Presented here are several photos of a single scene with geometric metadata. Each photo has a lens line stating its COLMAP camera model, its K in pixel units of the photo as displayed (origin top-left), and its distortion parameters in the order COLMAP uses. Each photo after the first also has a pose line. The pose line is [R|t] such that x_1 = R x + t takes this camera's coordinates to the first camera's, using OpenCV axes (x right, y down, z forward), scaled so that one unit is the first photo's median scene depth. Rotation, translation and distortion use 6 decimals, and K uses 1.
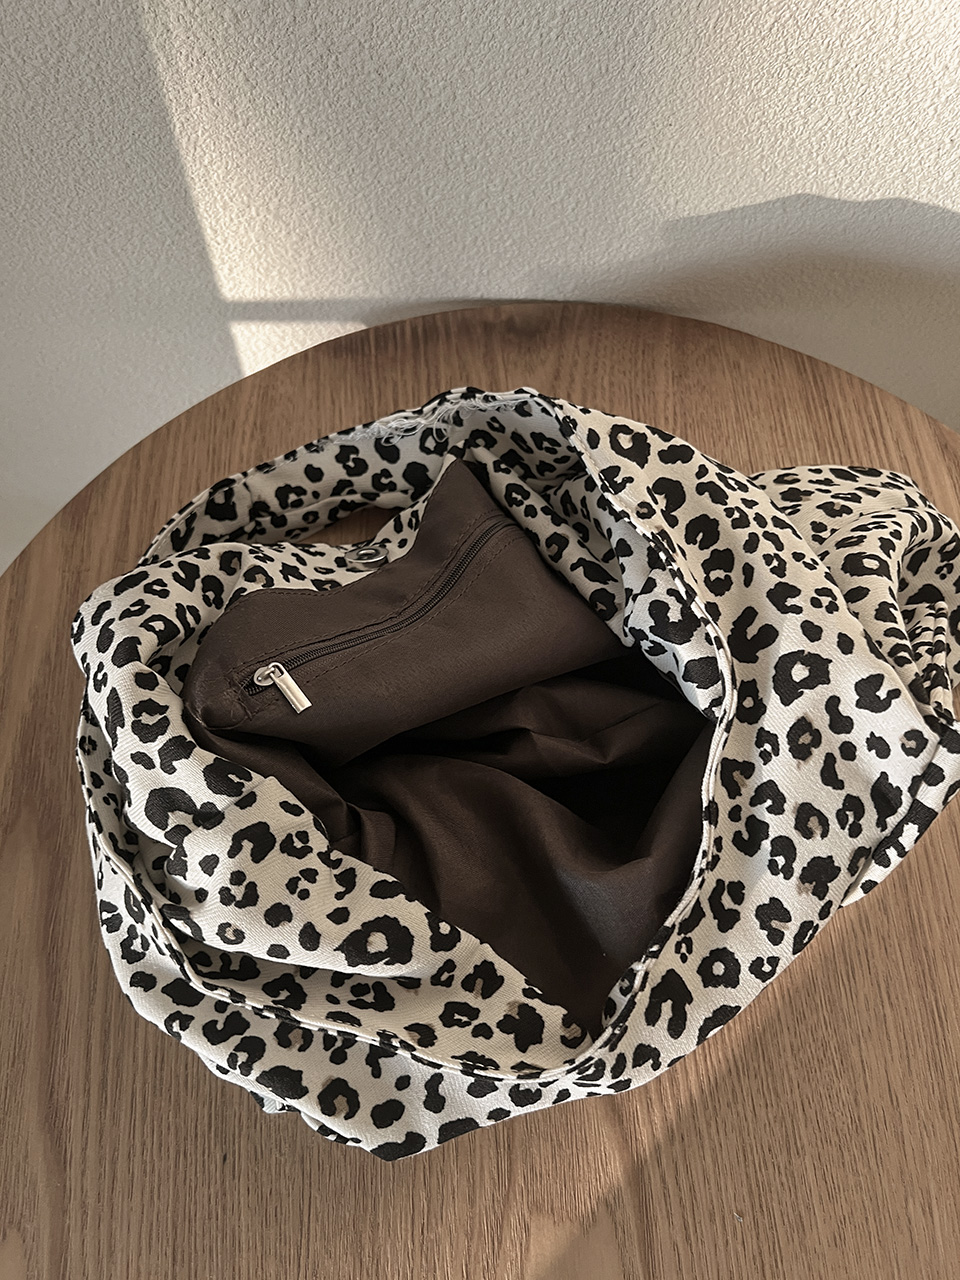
lens RADIAL K [[986.4, 0, 478.3], [0, 986.4, 651.6], [0, 0, 1]] dist [-0.004885, -0.014061]
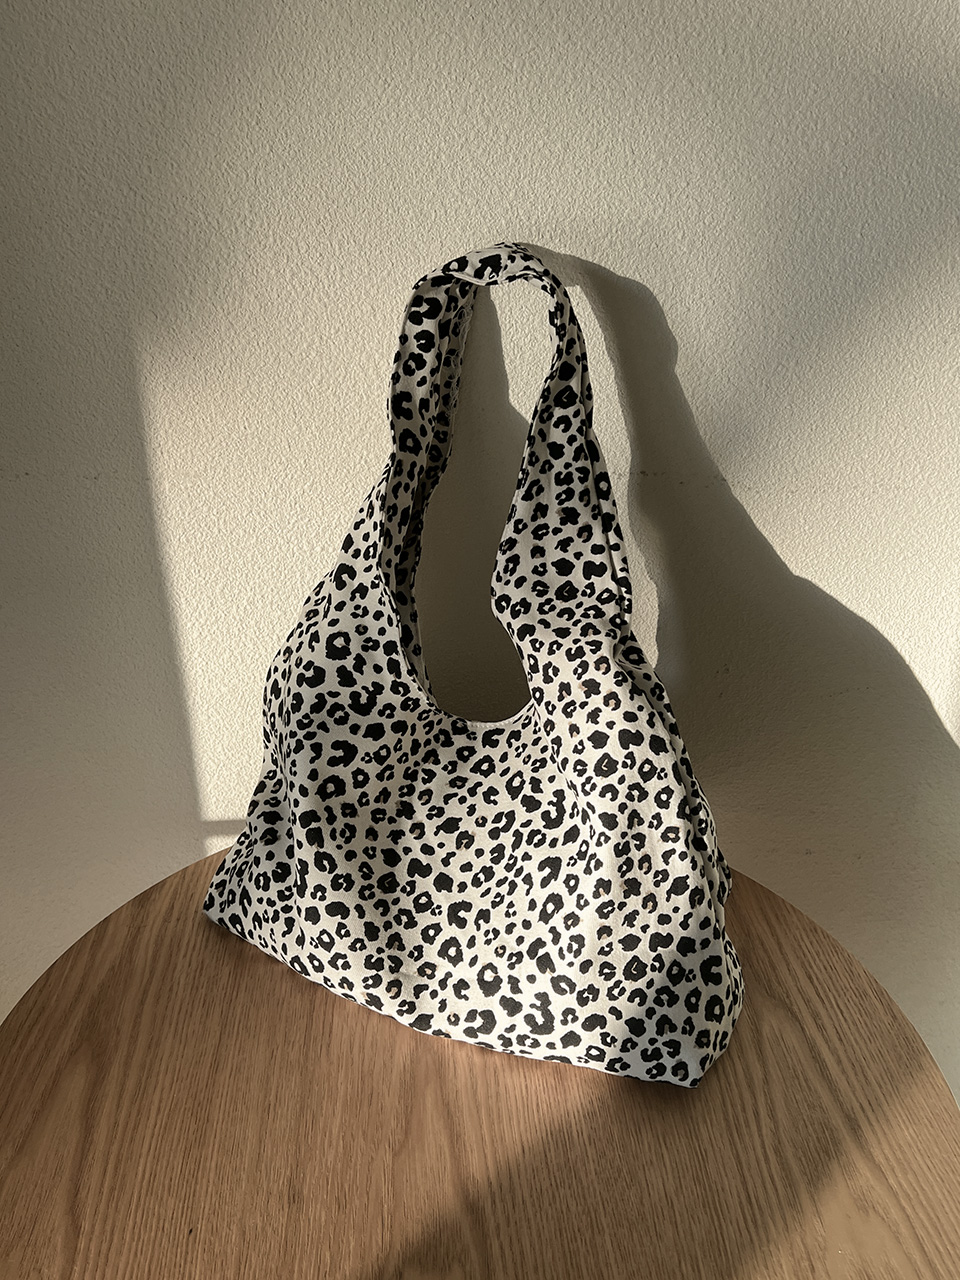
lens RADIAL K [[1207.9, 0, 493.3], [0, 1207.9, 637.9], [0, 0, 1]] dist [0.041205, -0.055415]
pose [[0.999535, -0.030462, 0.001500, 0.165378], [0.023335, 0.732161, -0.680732, 0.889002], [0.019638, 0.680451, 0.732531, -0.702792]]
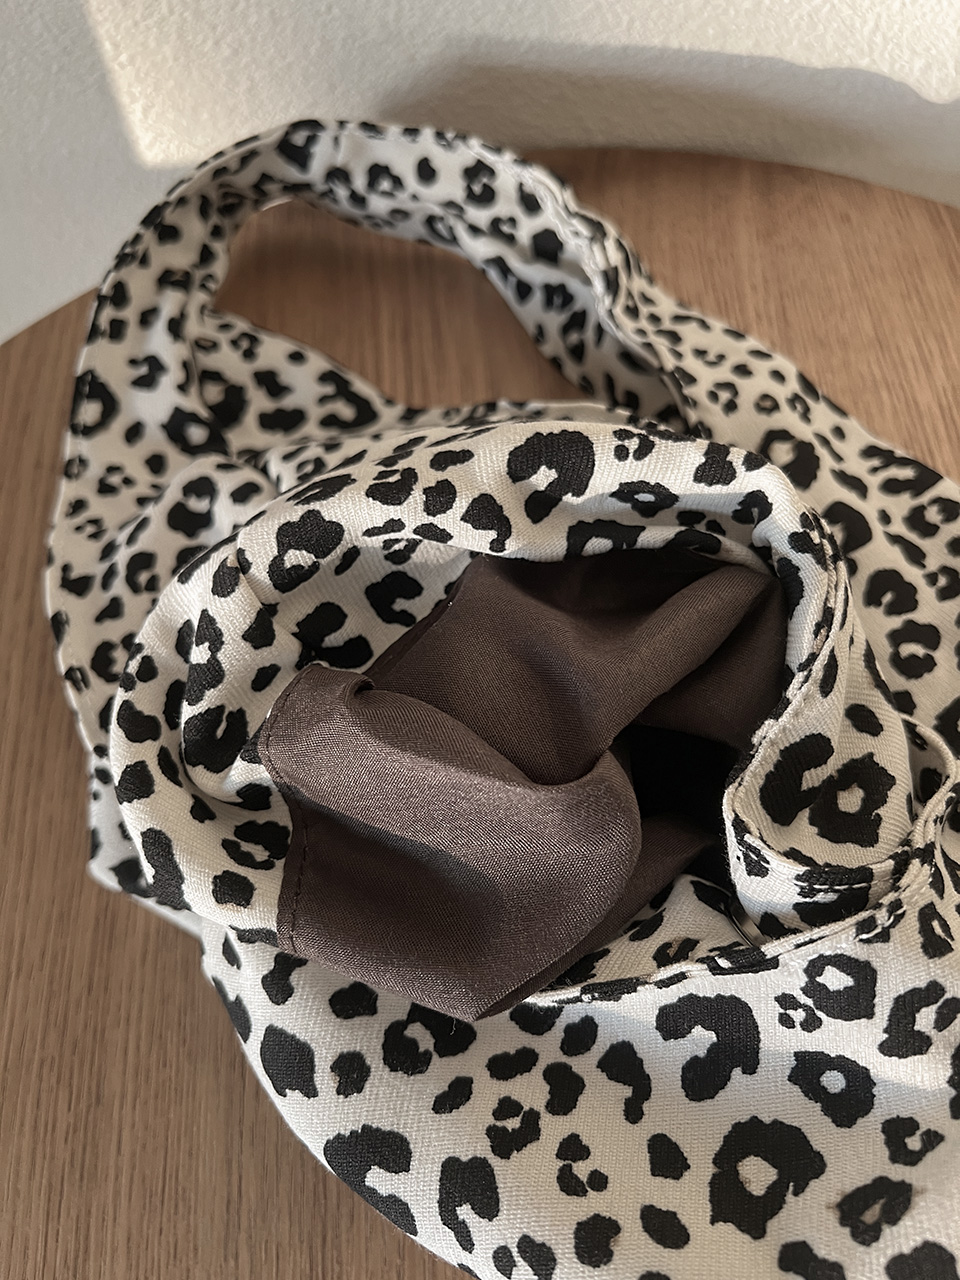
lens RADIAL K [[986.4, 0, 479.4], [0, 986.4, 637.7], [0, 0, 1]] dist [-0.004885, -0.014061]
pose [[0.998977, -0.031000, -0.032930, 0.009347], [0.028499, 0.996859, -0.073885, 0.067333], [0.035117, 0.072871, 0.996723, 0.327022]]
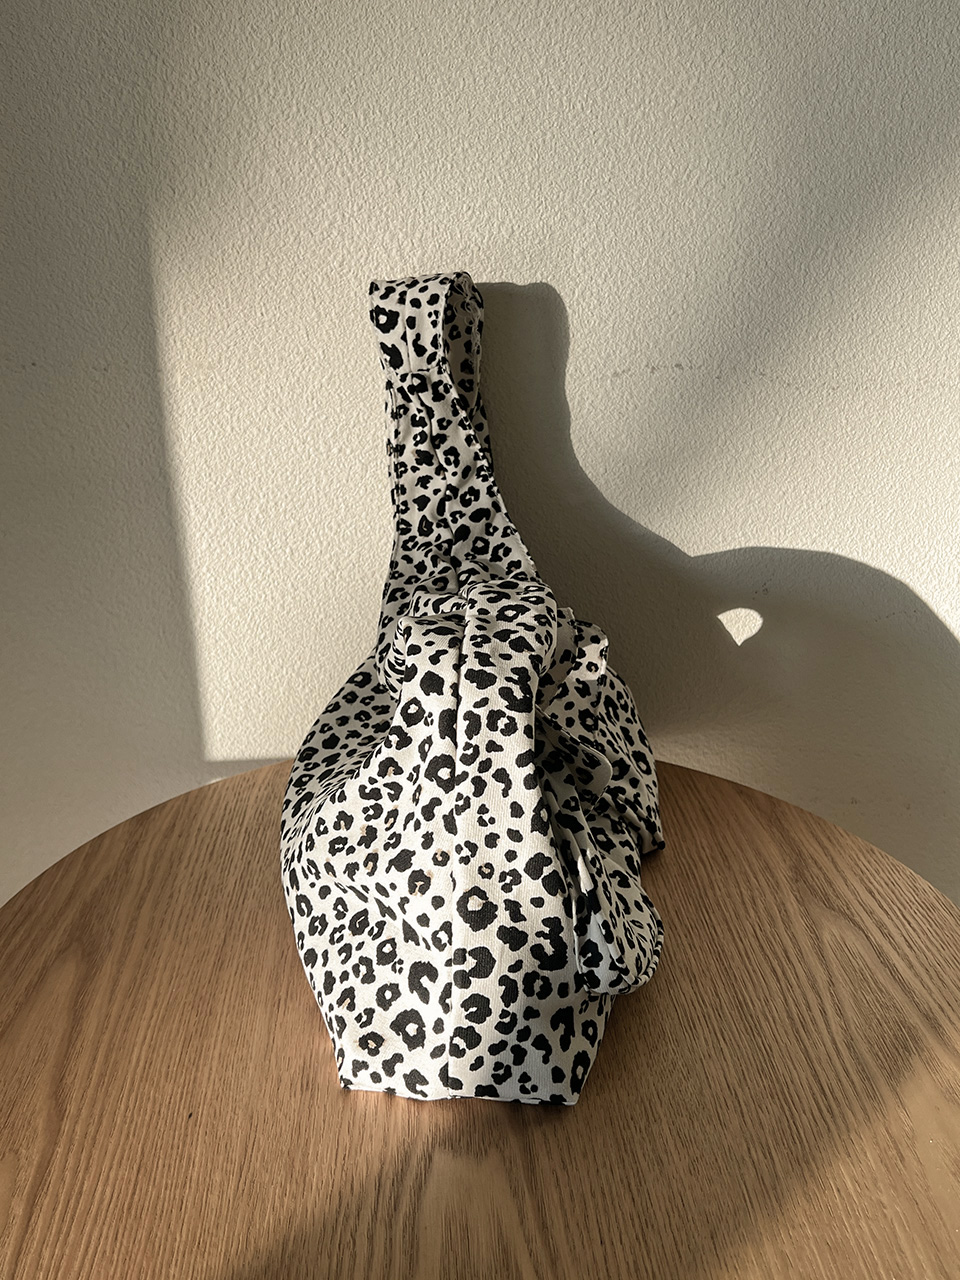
lens RADIAL K [[1207.9, 0, 484.6], [0, 1207.9, 636.5], [0, 0, 1]] dist [0.041205, -0.055415]
pose [[0.999553, -0.029851, 0.001709, 0.107106], [0.020952, 0.658514, -0.752276, 1.042449], [0.021331, 0.751976, 0.658845, -0.379825]]
